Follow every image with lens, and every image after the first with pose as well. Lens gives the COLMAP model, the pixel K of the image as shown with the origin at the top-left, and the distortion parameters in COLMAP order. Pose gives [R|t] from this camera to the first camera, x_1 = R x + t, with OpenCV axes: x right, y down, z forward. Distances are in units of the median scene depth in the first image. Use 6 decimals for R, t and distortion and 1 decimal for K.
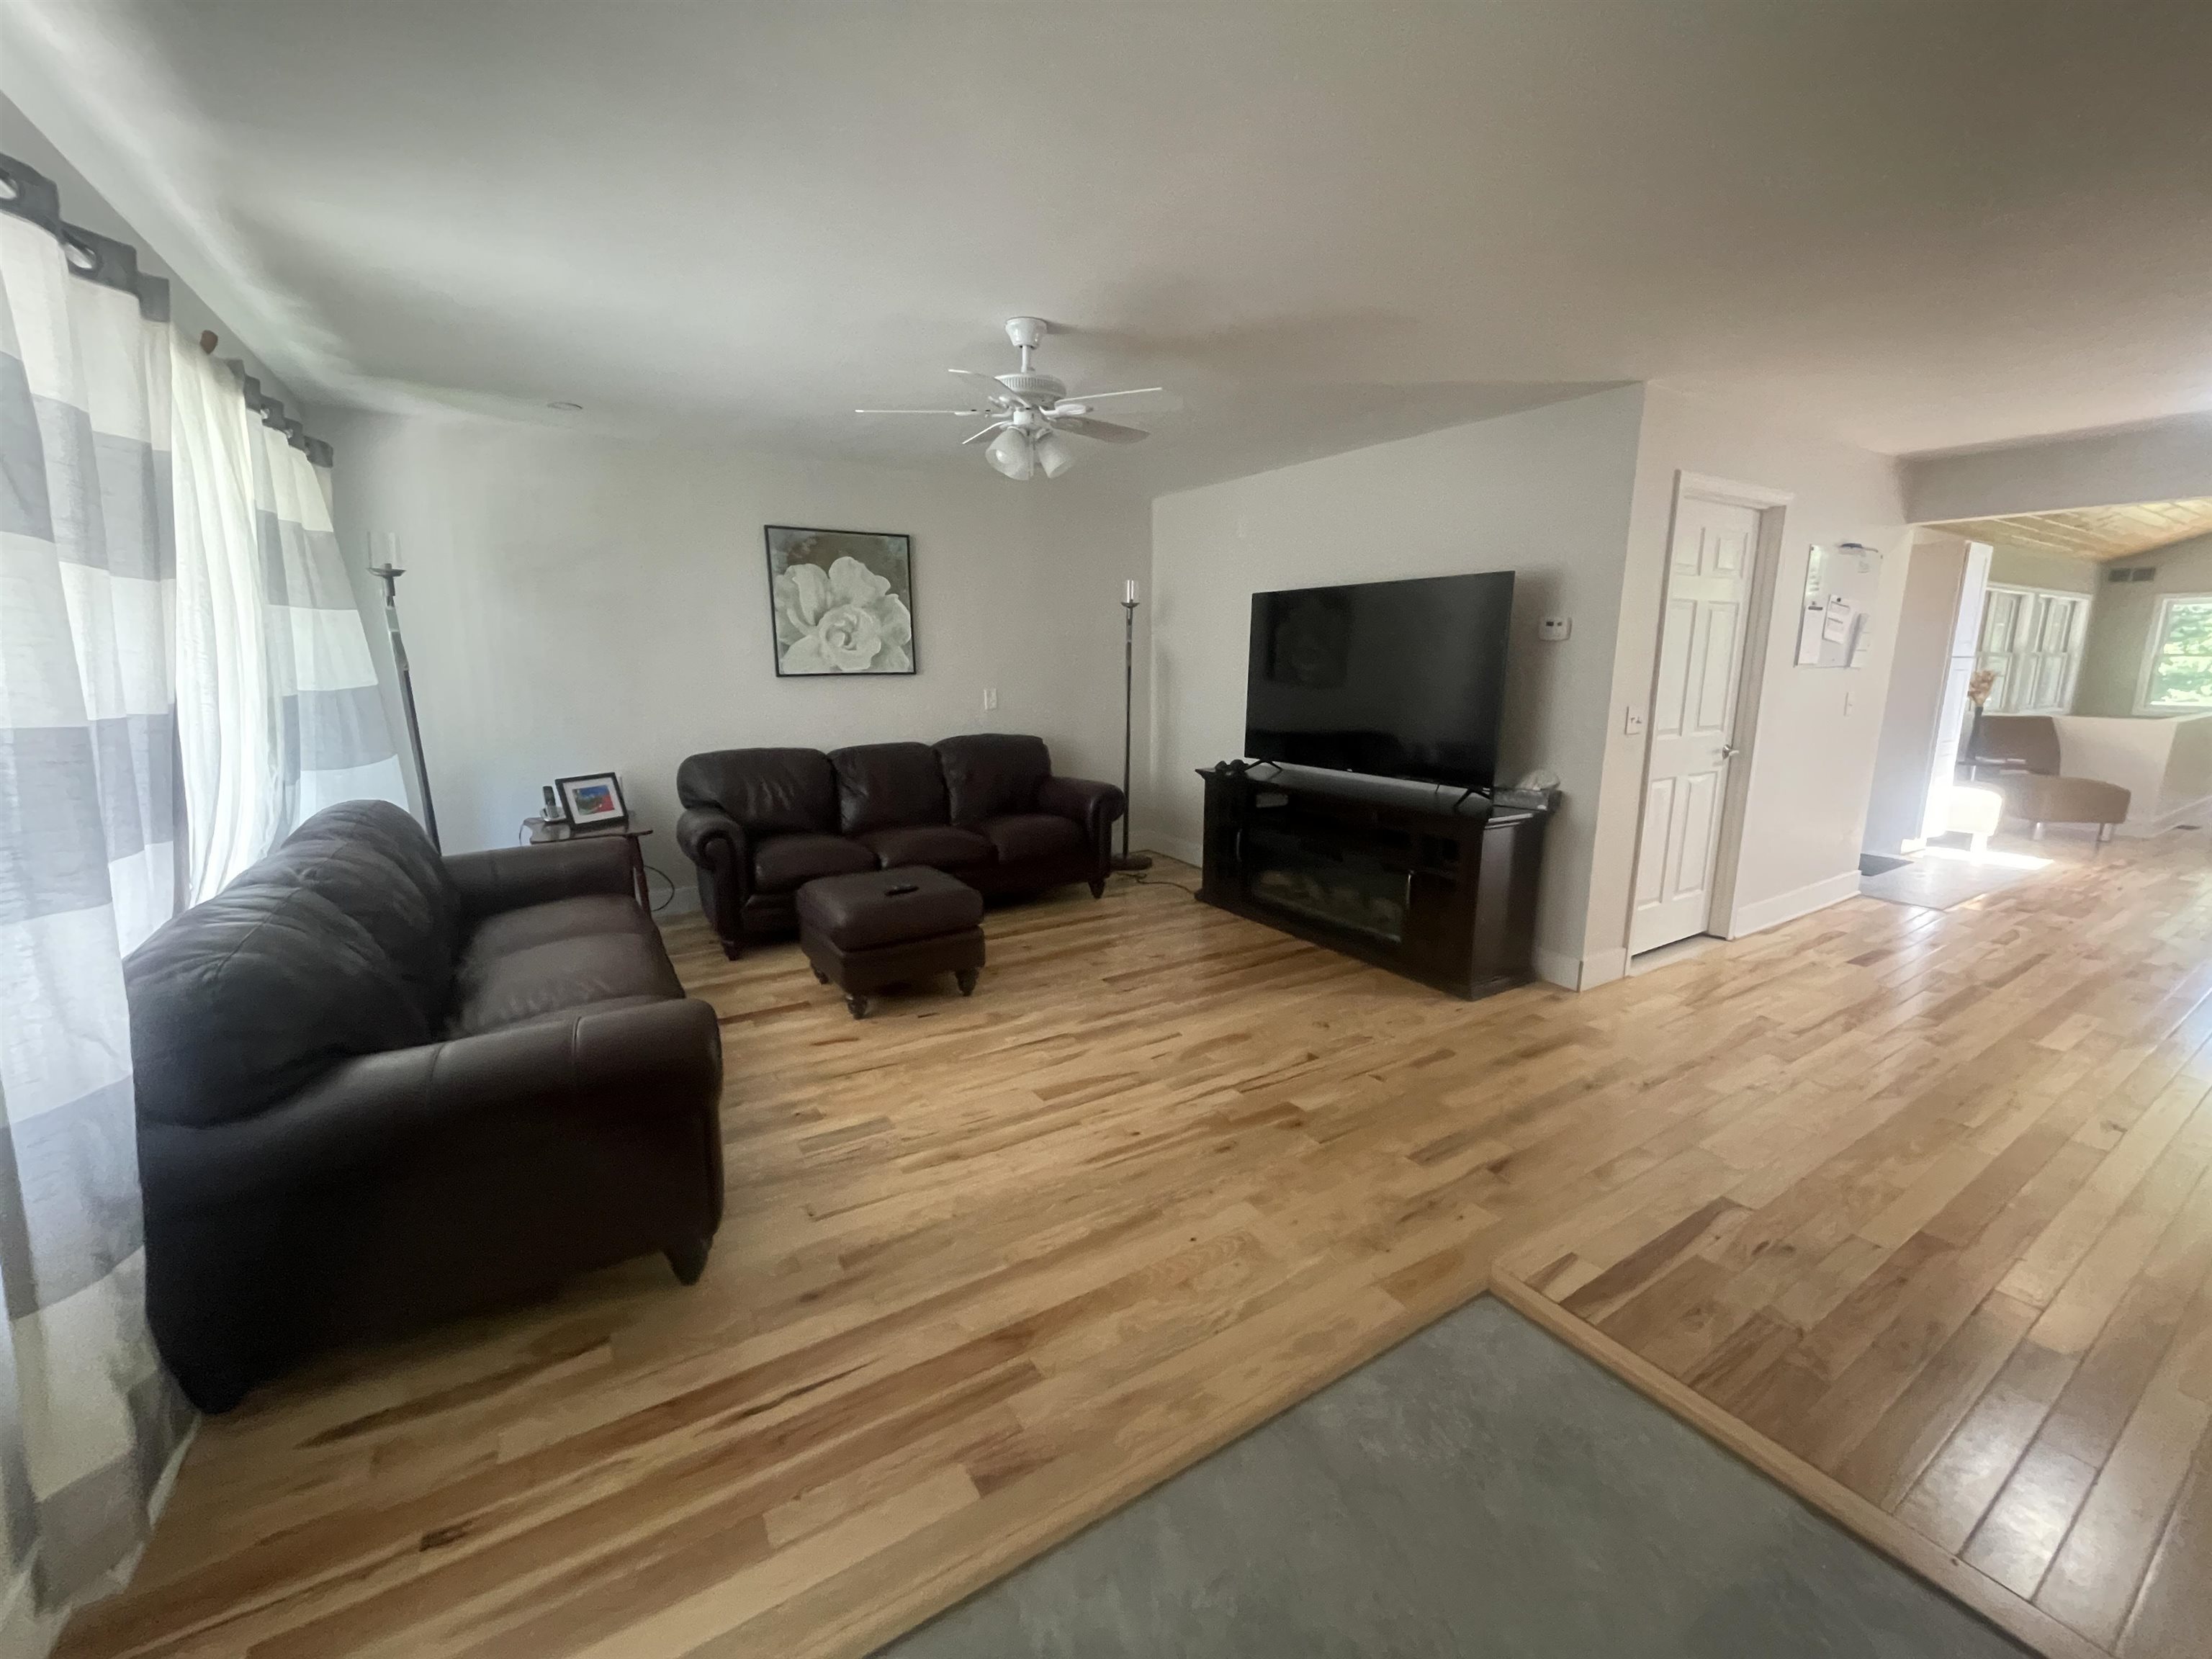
lens RADIAL K [[877.7, 0, 1106.0], [0, 877.7, 829.5], [0, 0, 1]] dist [-0.007719, -0.000087]
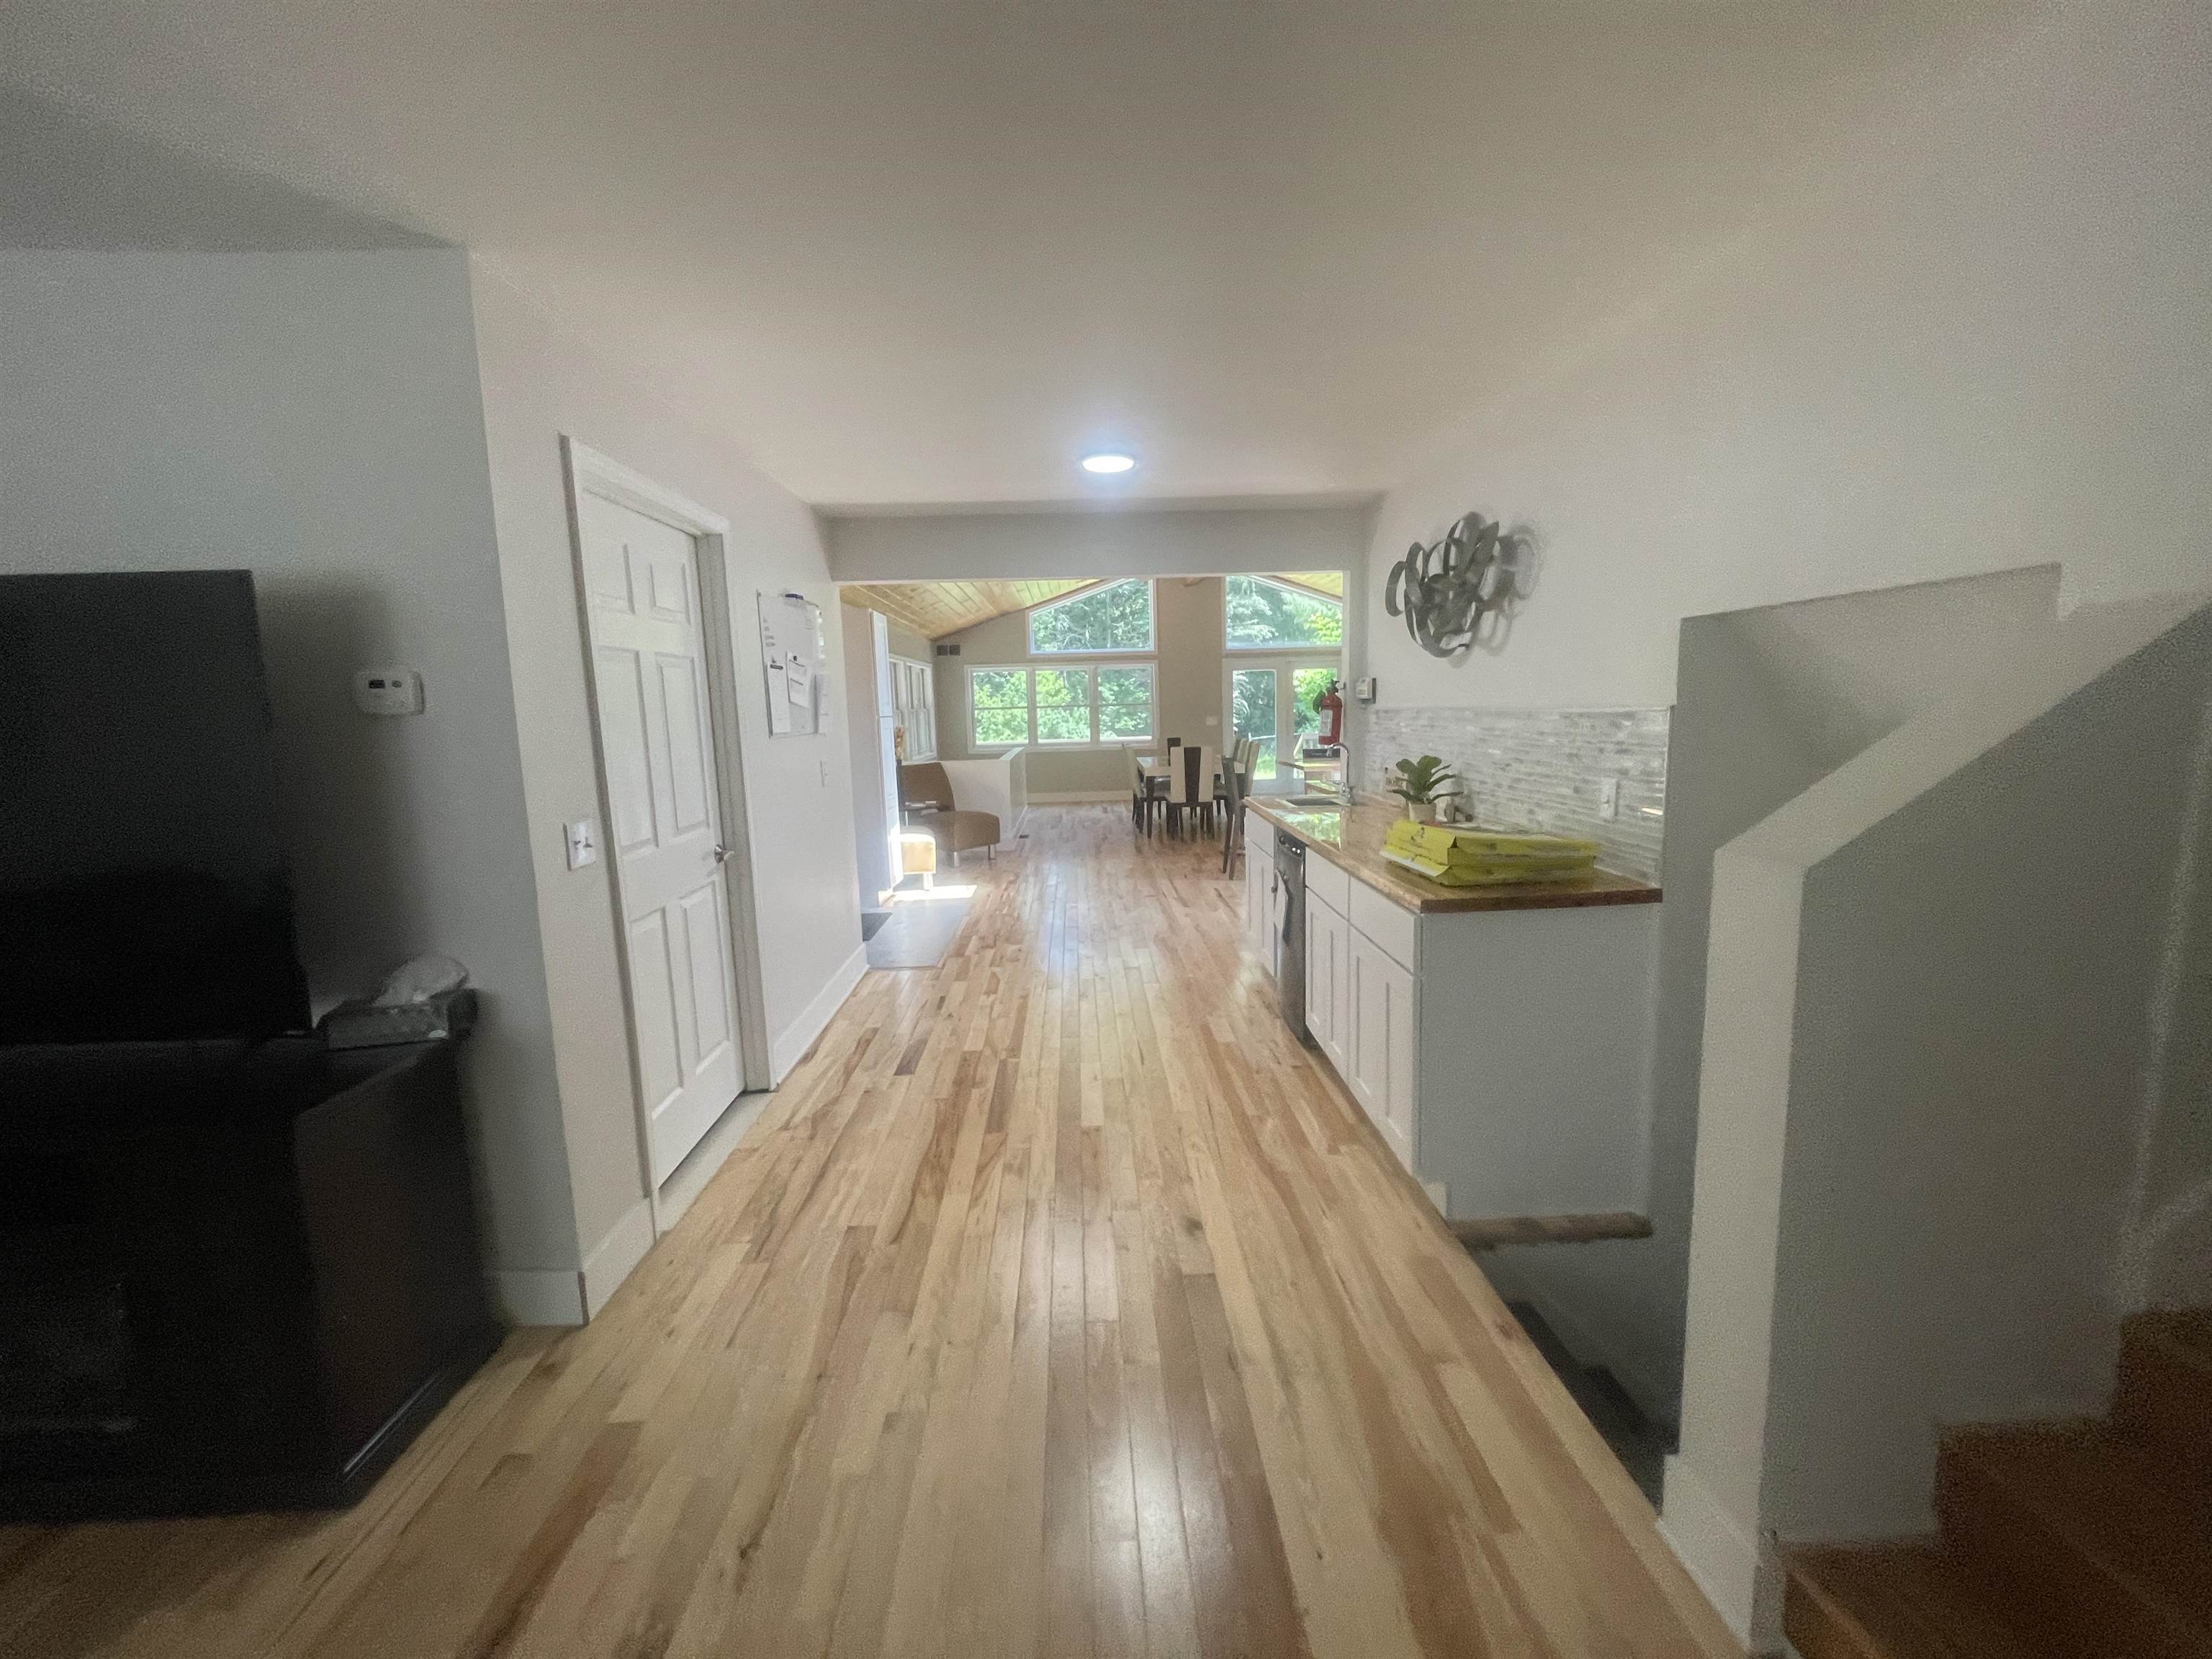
lens RADIAL K [[877.7, 0, 1106.0], [0, 877.7, 829.5], [0, 0, 1]] dist [-0.007719, -0.000087]
pose [[0.488933, -0.134297, 0.861922, 0.237302], [0.192307, 0.980363, 0.043663, -0.081915], [-0.850860, 0.144405, 0.505158, 0.349912]]
